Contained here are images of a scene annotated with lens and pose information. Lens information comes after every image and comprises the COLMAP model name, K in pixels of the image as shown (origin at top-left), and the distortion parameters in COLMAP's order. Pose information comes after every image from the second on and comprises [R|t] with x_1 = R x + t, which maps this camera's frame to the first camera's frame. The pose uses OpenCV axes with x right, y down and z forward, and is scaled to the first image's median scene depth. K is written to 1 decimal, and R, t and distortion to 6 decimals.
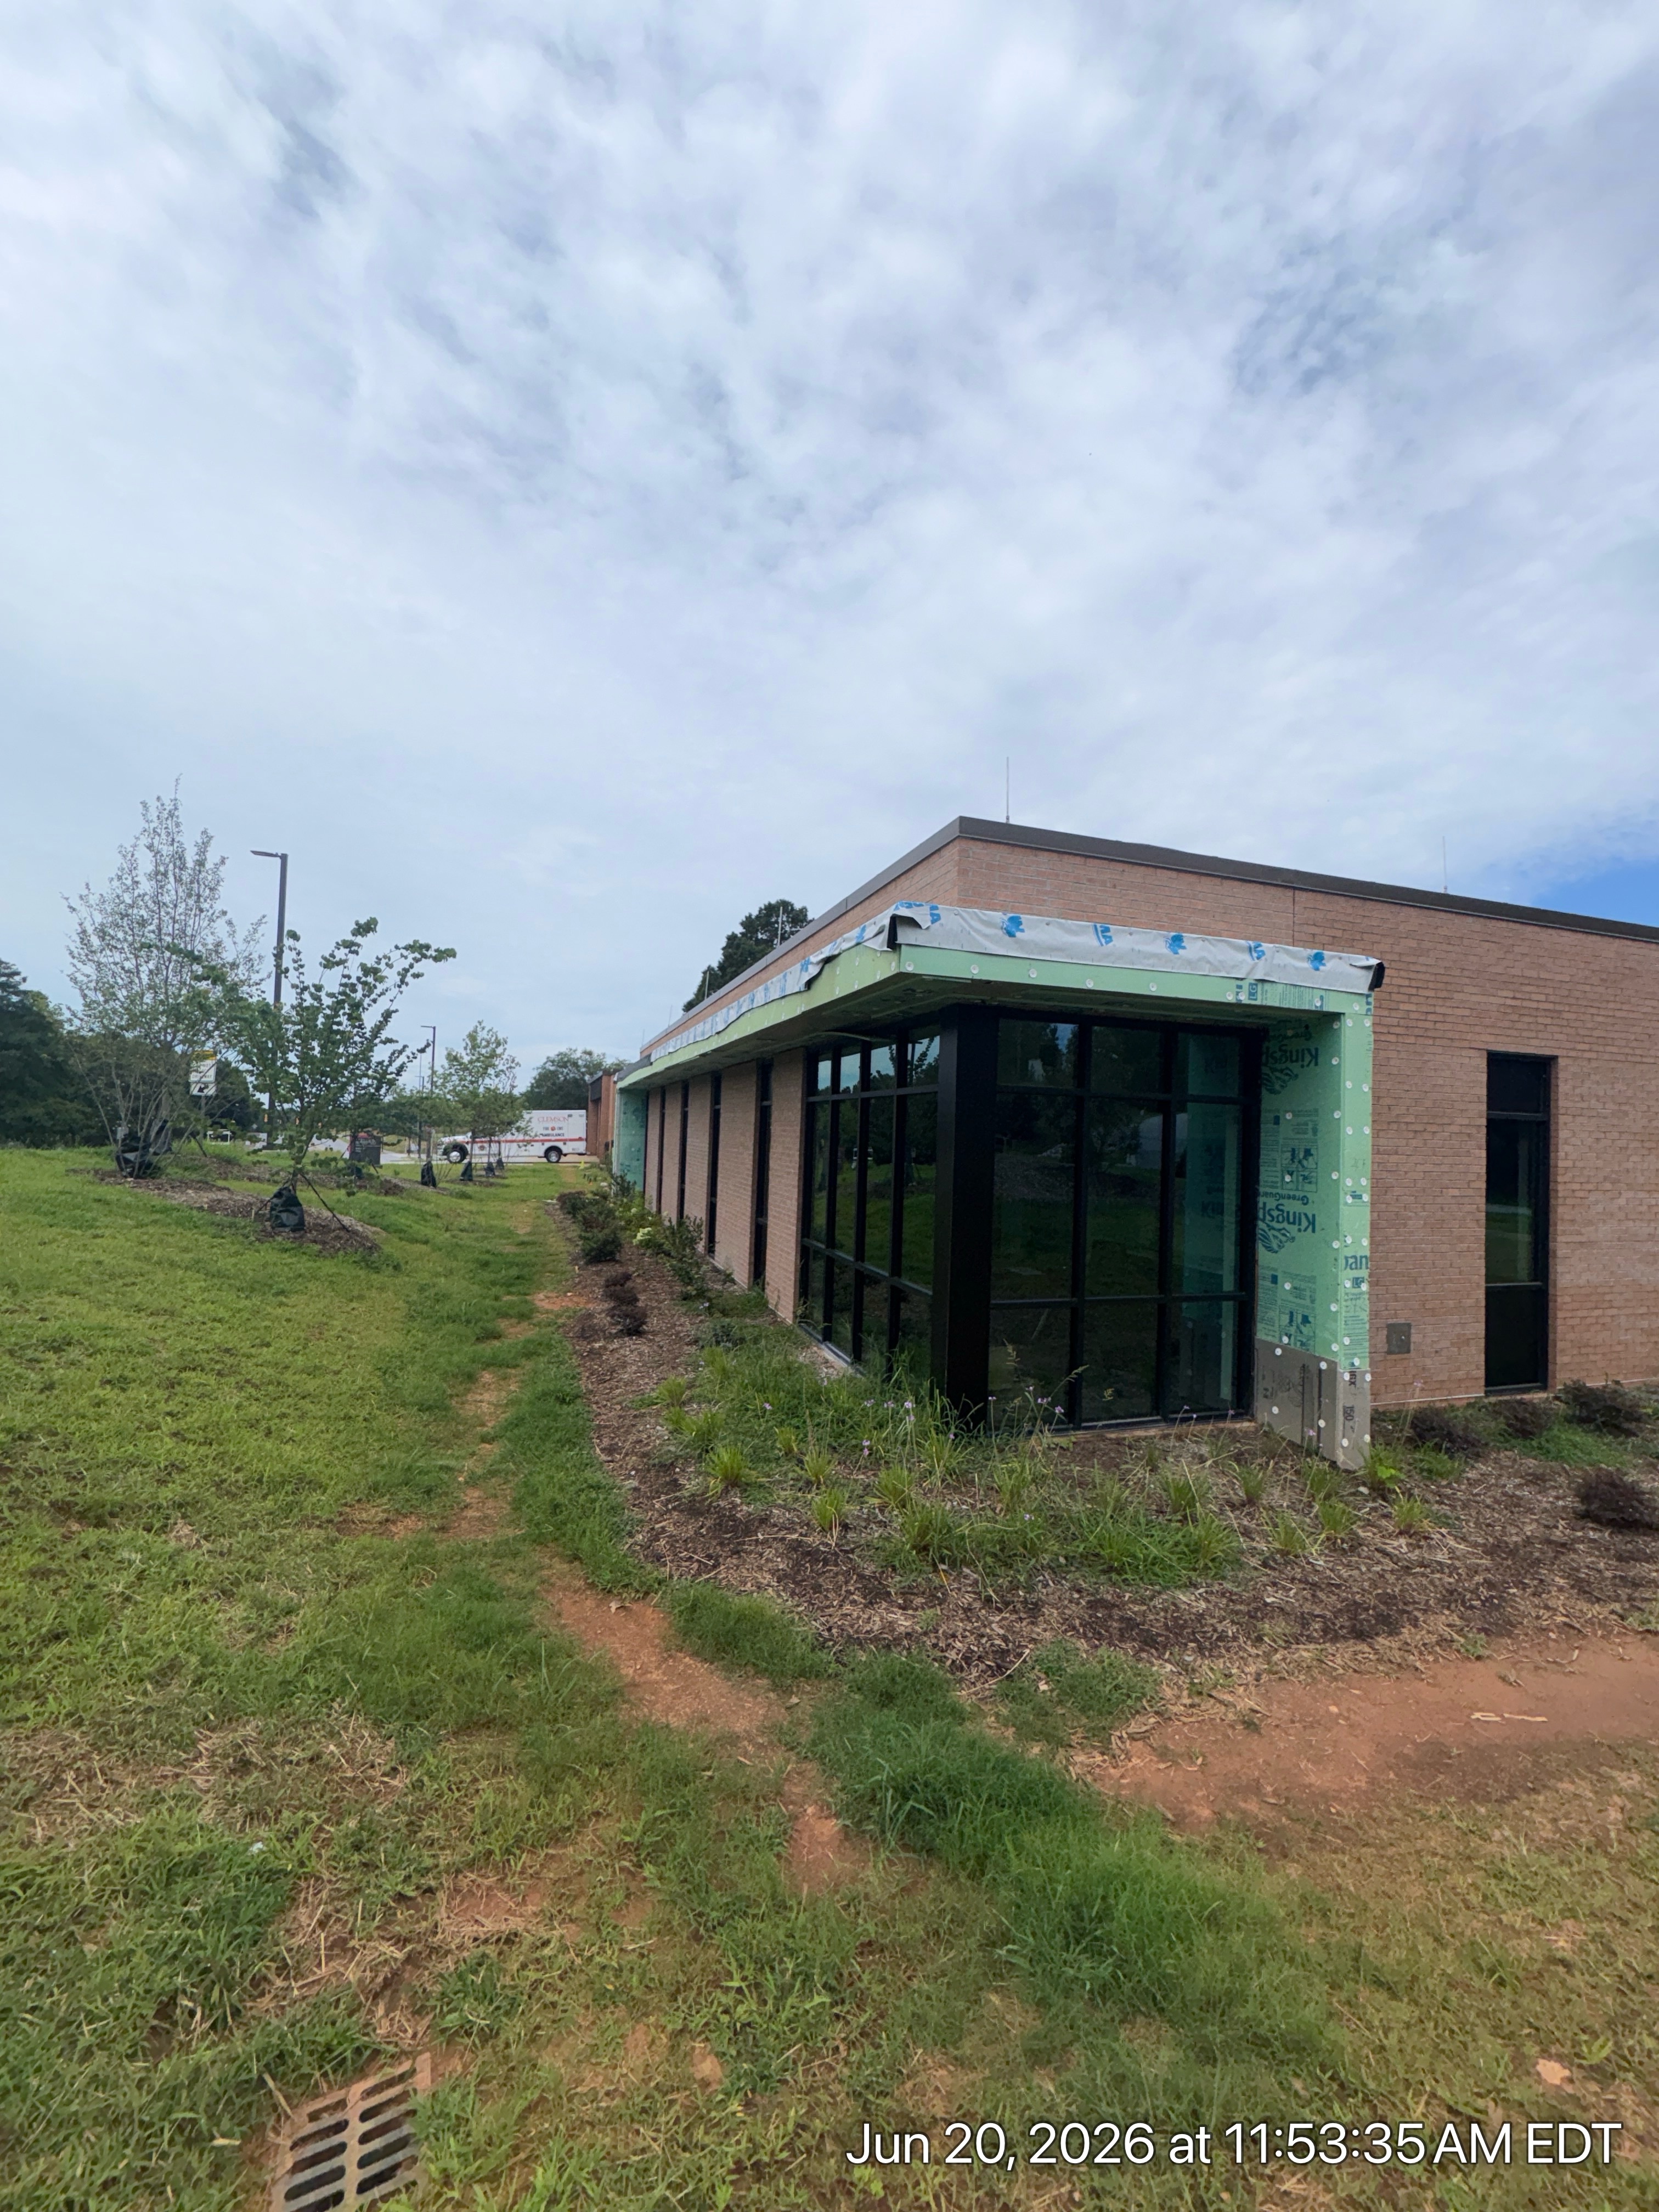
lens RADIAL K [[877.0, 0, 828.7], [0, 877.0, 1102.8], [0, 0, 1]] dist [-0.000403, 0.000177]
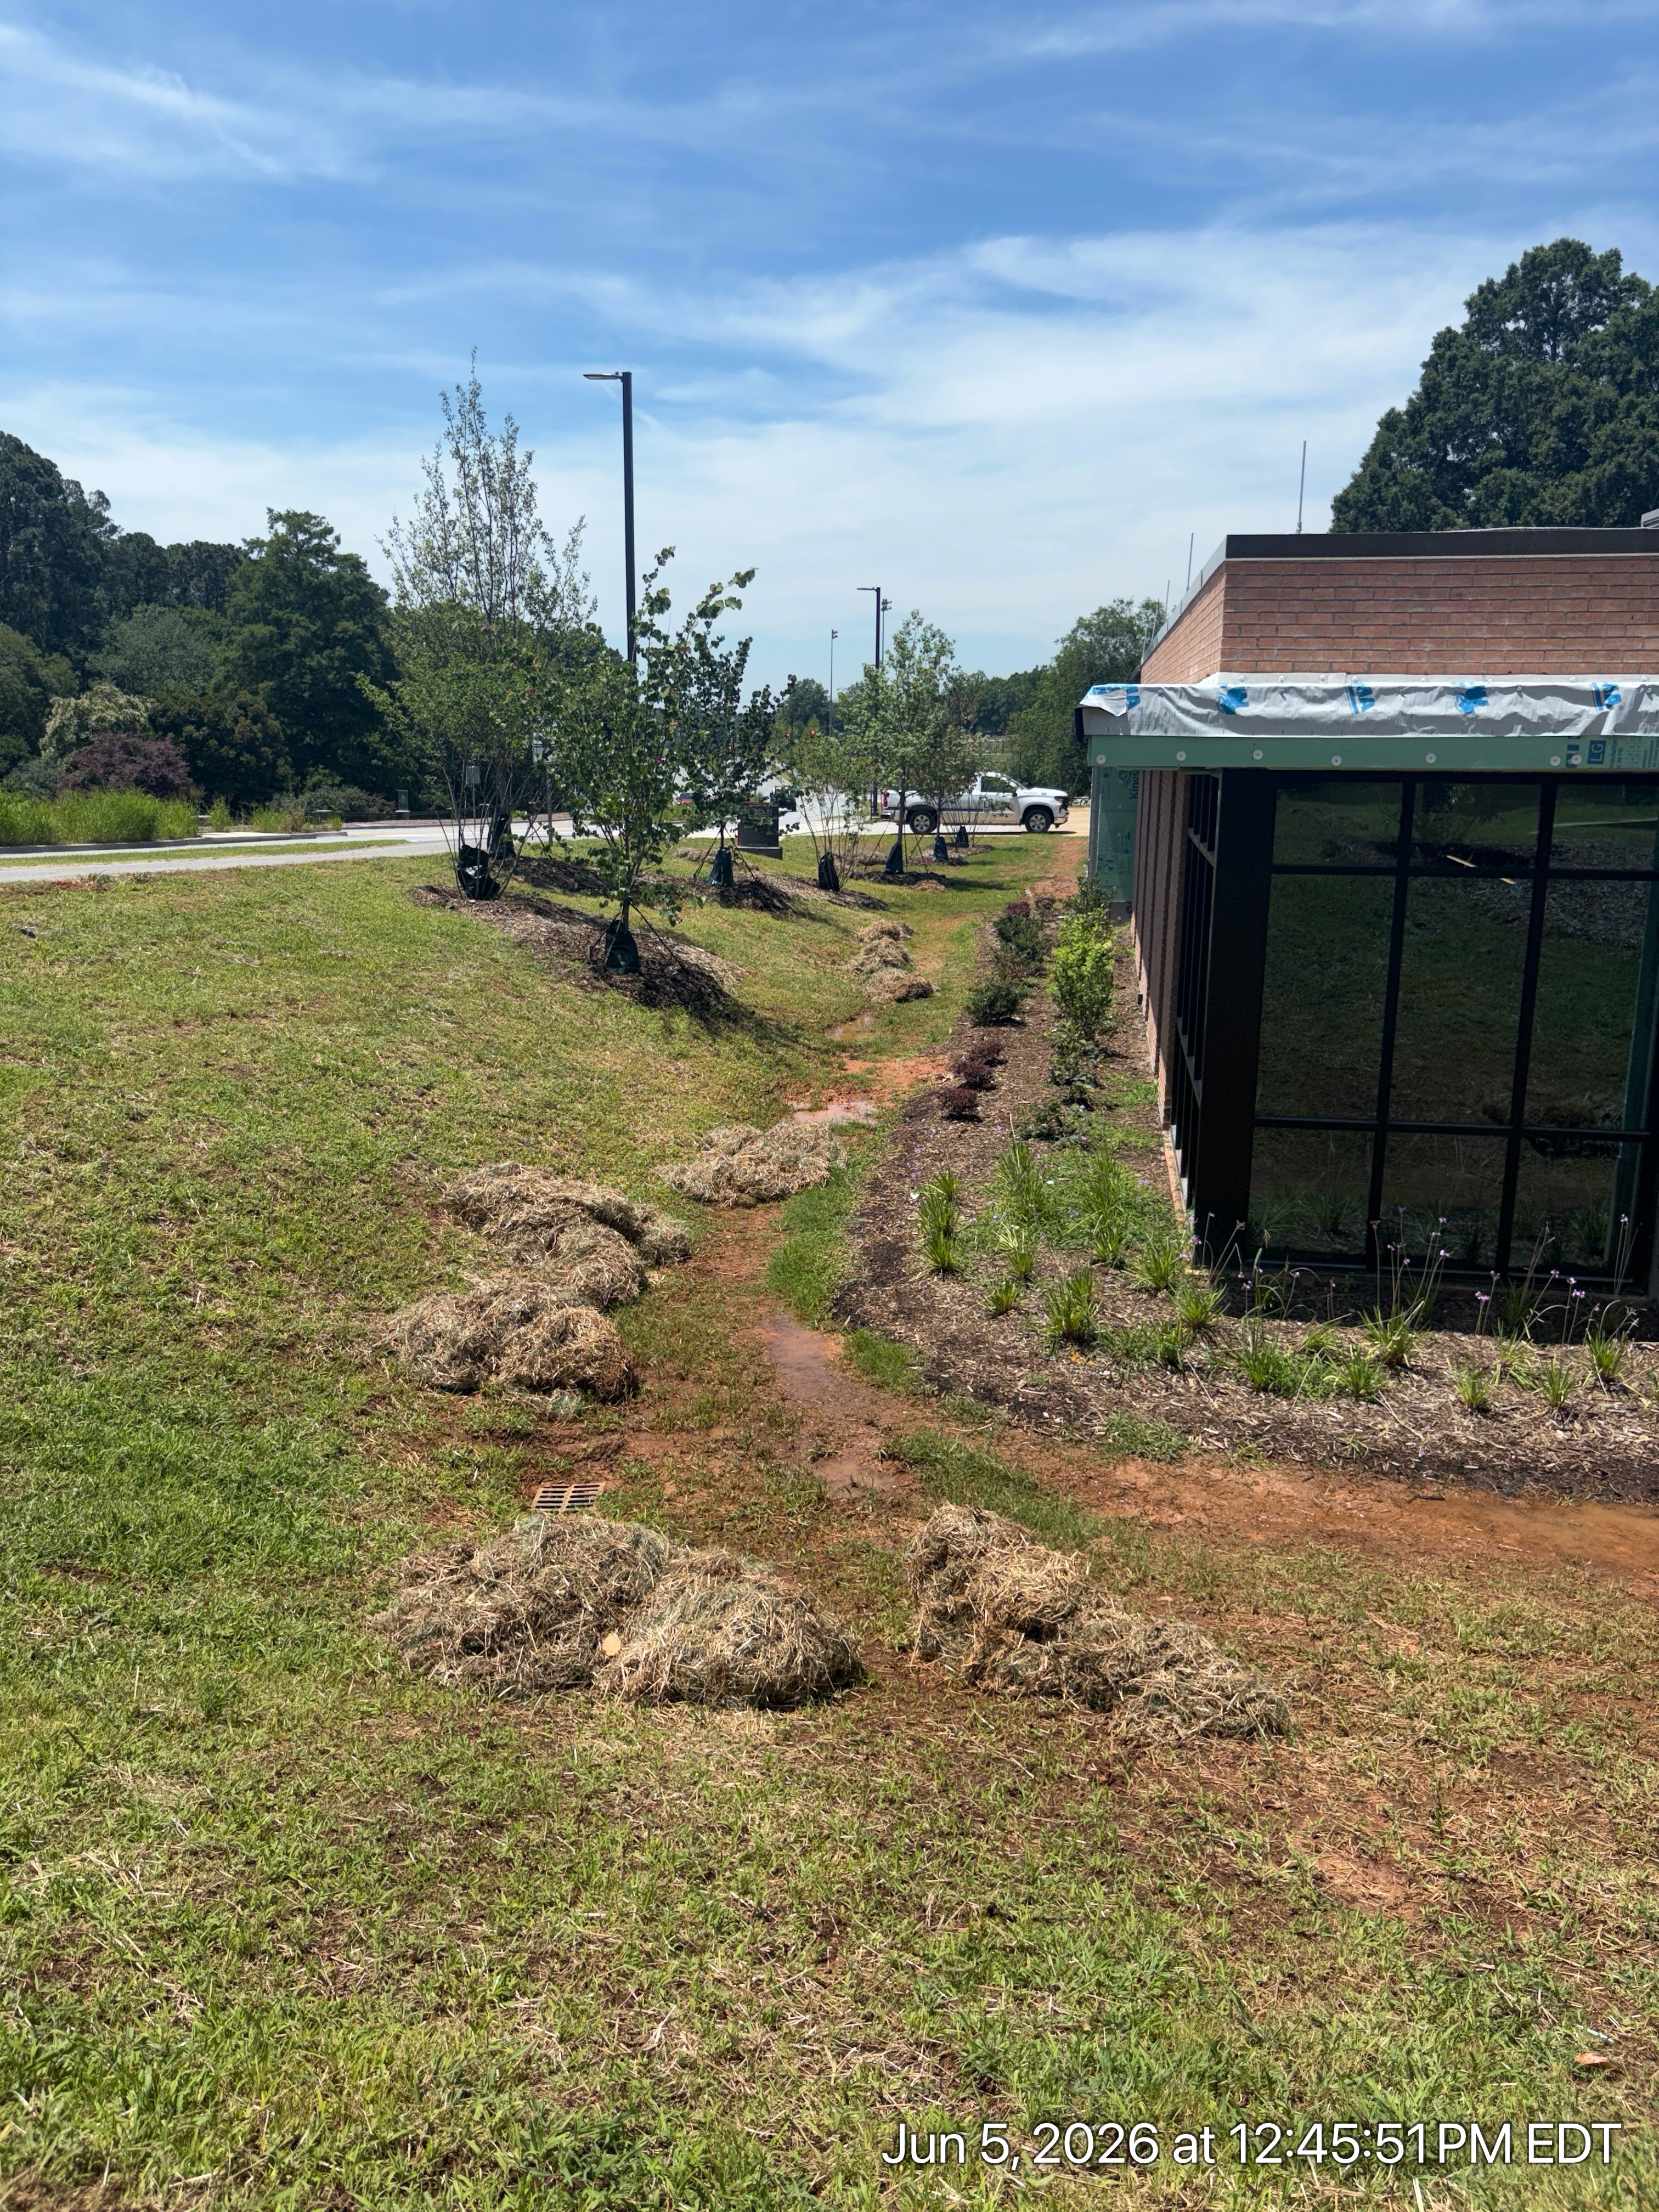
lens RADIAL K [[1658.2, 0, 834.1], [0, 1658.2, 1110.1], [0, 0, 1]] dist [0.006548, -0.001213]
pose [[0.890675, 0.073331, -0.448688, 0.208626], [0.041133, 0.969862, 0.240159, -0.073645], [0.452776, -0.232359, 0.860815, -0.224419]]
